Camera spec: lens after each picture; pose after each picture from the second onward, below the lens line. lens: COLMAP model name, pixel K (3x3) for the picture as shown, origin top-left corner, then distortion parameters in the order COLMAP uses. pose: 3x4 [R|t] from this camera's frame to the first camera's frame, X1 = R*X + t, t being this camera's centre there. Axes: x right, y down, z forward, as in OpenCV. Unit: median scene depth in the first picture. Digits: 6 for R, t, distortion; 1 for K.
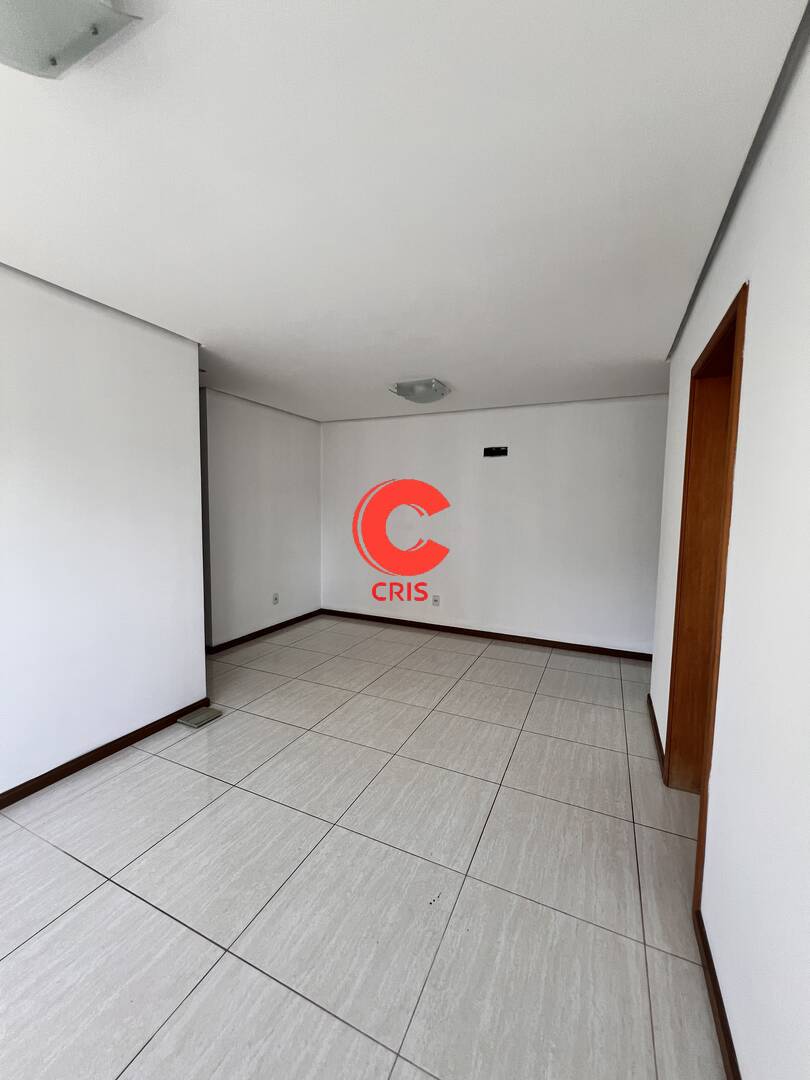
lens RADIAL K [[431.8, 0, 409.0], [0, 431.8, 534.1], [0, 0, 1]] dist [-0.001574, 0.000224]
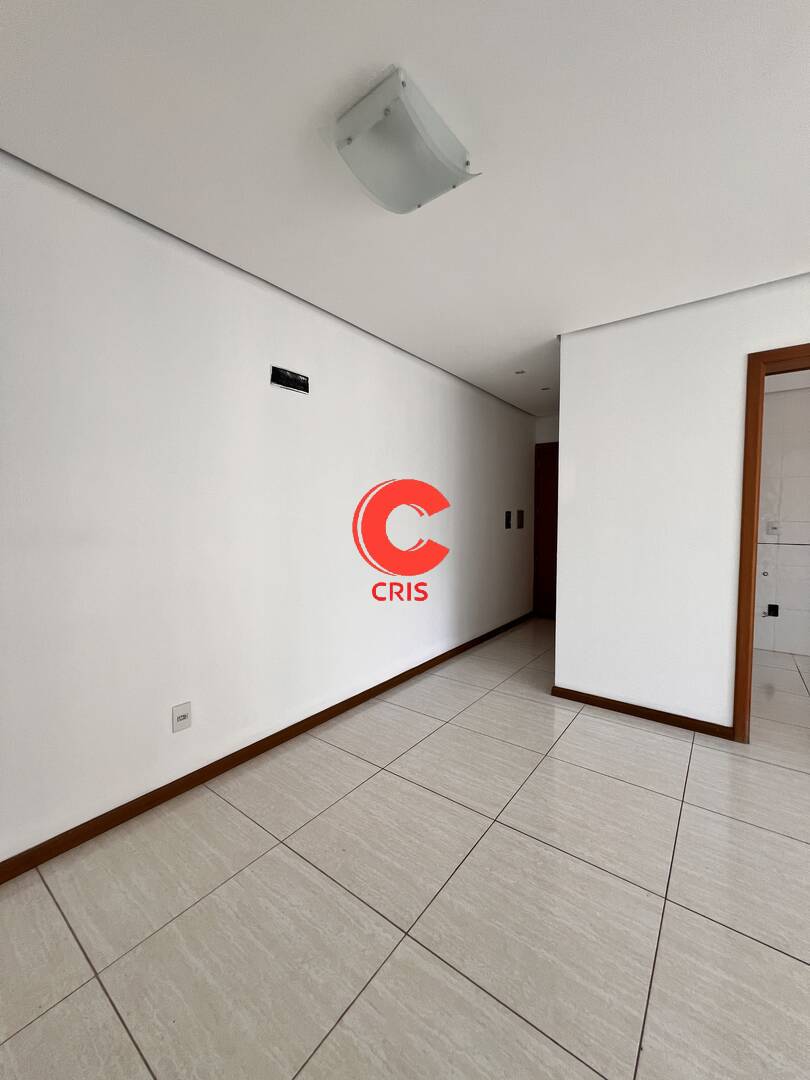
lens RADIAL K [[431.8, 0, 403.1], [0, 431.8, 535.9], [0, 0, 1]] dist [-0.001574, 0.000224]
pose [[0.220858, -0.061288, 0.973378, -0.447010], [0.065634, 0.996695, 0.047864, -0.026852], [-0.973095, 0.053315, 0.224151, 1.176055]]
